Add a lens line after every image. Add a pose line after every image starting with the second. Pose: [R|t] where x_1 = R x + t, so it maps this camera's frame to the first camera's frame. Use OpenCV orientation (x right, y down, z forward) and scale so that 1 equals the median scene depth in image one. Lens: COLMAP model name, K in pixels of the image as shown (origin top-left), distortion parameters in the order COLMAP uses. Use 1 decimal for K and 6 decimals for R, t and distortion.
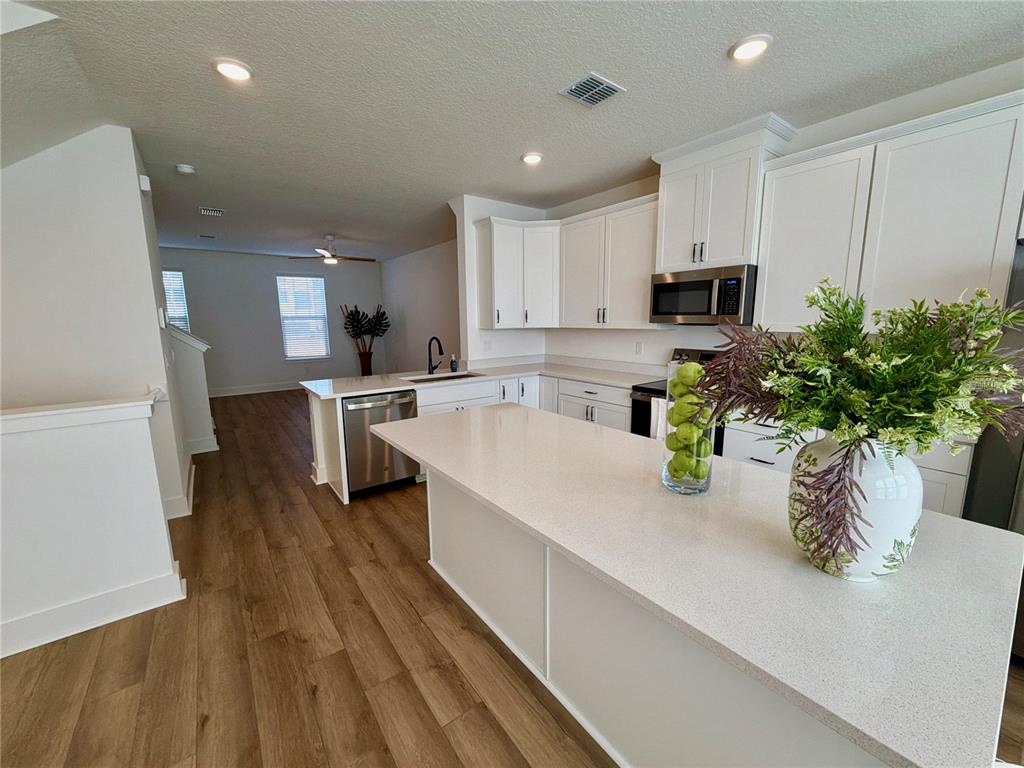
lens RADIAL K [[406.8, 0, 515.9], [0, 406.8, 382.7], [0, 0, 1]] dist [0.001912, 0.000009]
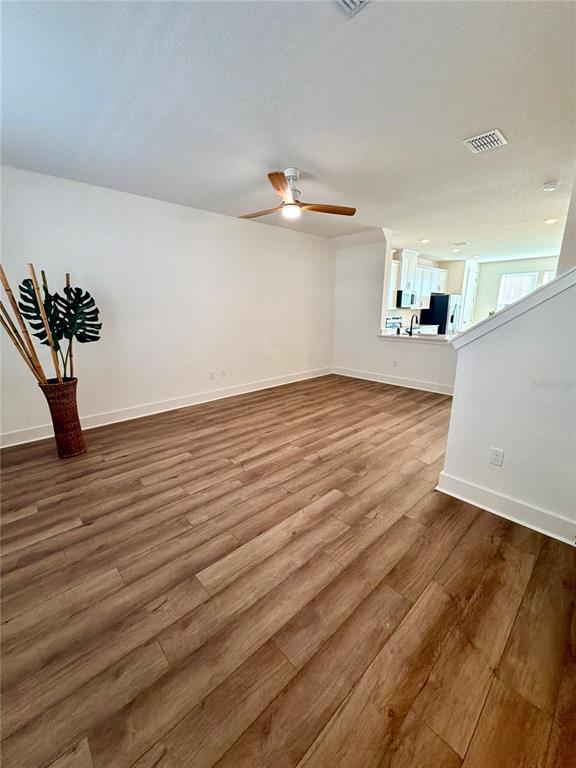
lens RADIAL K [[305.1, 0, 288.3], [0, 305.1, 384.7], [0, 0, 1]] dist [0.001912, 0.000009]
pose [[-0.100602, -0.230629, 0.967827, -1.833136], [0.162287, 0.955930, 0.244663, -0.284693], [-0.981602, 0.181680, -0.058740, 2.001851]]
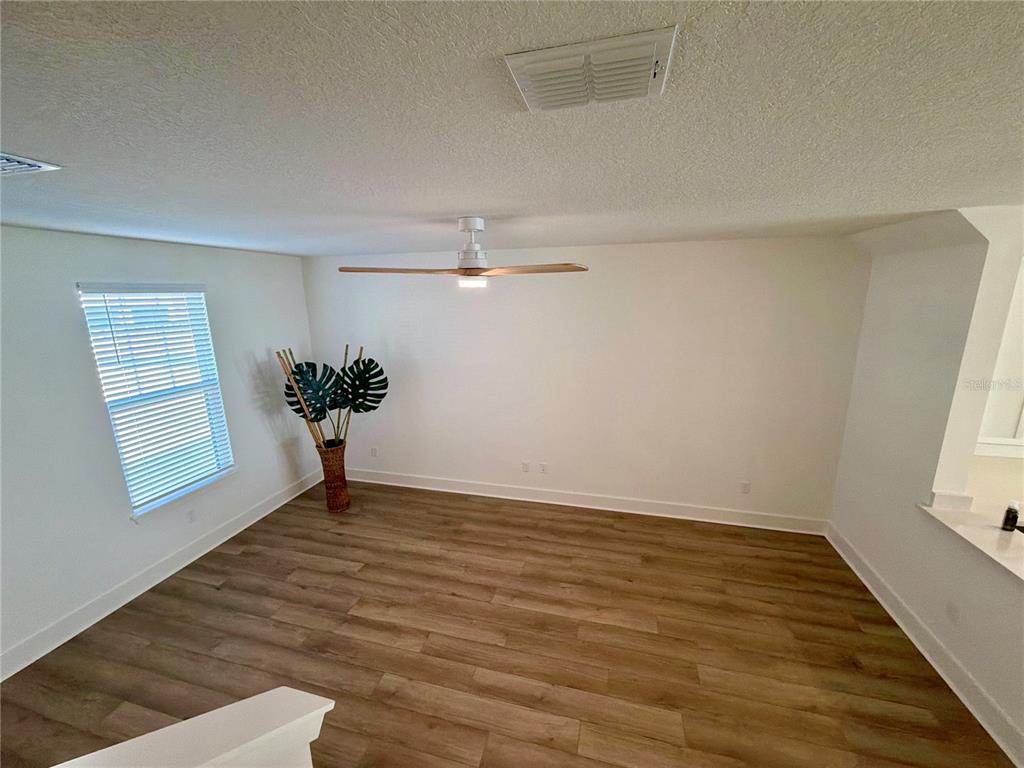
lens RADIAL K [[410.2, 0, 509.1], [0, 410.2, 379.2], [0, 0, 1]] dist [0.003141, -0.000777]
pose [[0.784789, -0.121789, 0.607679, -1.267541], [0.100366, 0.992534, 0.069303, -0.422747], [-0.611583, 0.006602, 0.791153, 1.226920]]
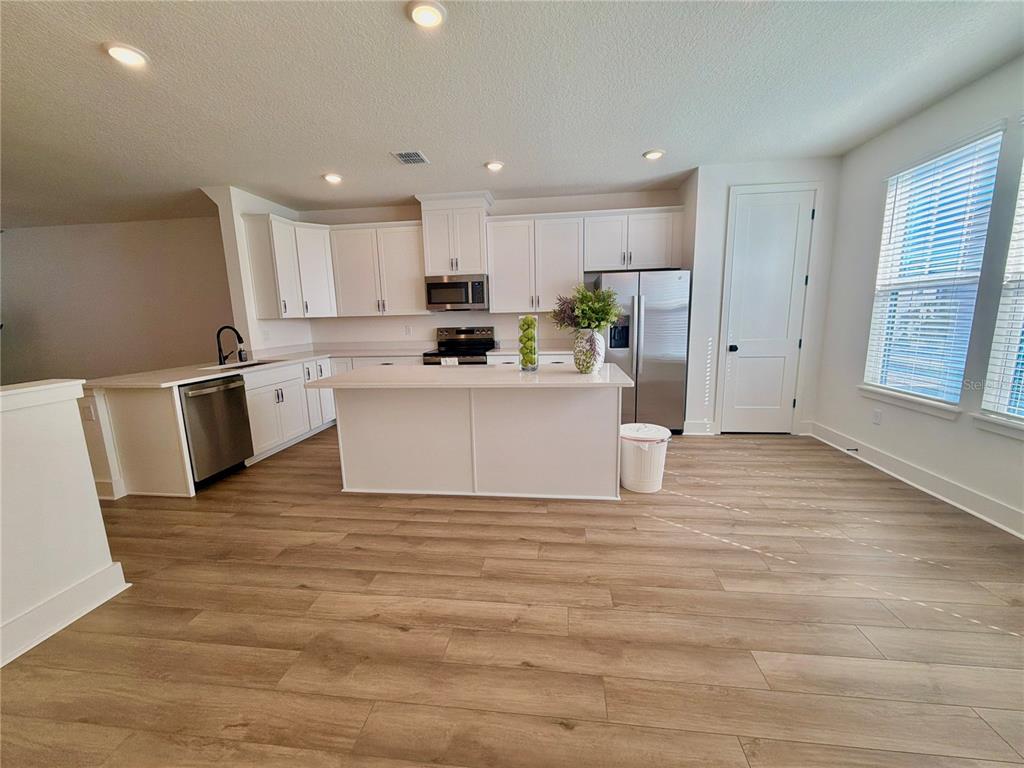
lens RADIAL K [[406.8, 0, 511.5], [0, 406.8, 382.0], [0, 0, 1]] dist [0.001912, 0.000009]
pose [[0.693667, -0.126737, 0.709058, -0.534369], [0.131740, 0.990117, 0.048093, 0.081010], [-0.708146, 0.060051, 0.703508, -0.229365]]
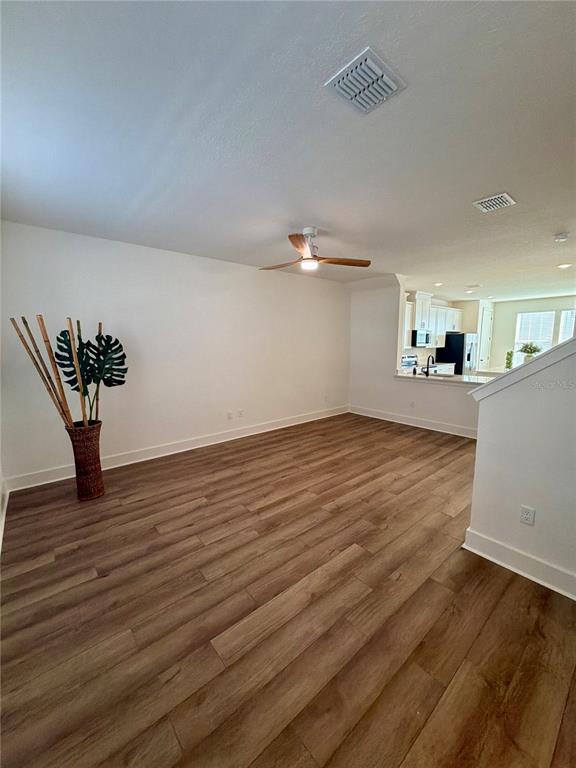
lens RADIAL K [[305.1, 0, 288.4], [0, 305.1, 385.0], [0, 0, 1]] dist [0.001912, 0.000009]
pose [[-0.054655, -0.127652, 0.990312, -1.834579], [0.162329, 0.977464, 0.134955, -0.323384], [-0.985222, 0.168132, -0.032701, 2.006340]]
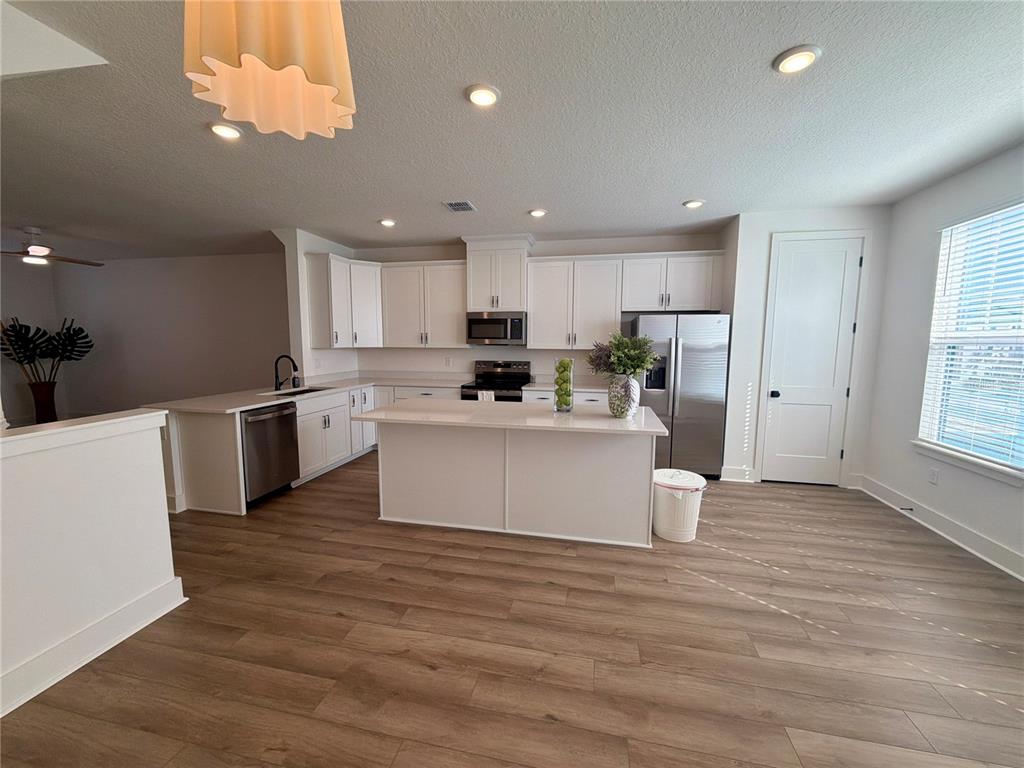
lens RADIAL K [[406.8, 0, 512.1], [0, 406.8, 382.4], [0, 0, 1]] dist [0.001912, 0.000009]
pose [[0.753523, -0.055269, 0.655095, -0.553658], [0.091436, 0.995586, -0.021179, 0.045723], [-0.651032, 0.075858, 0.755250, -0.250480]]
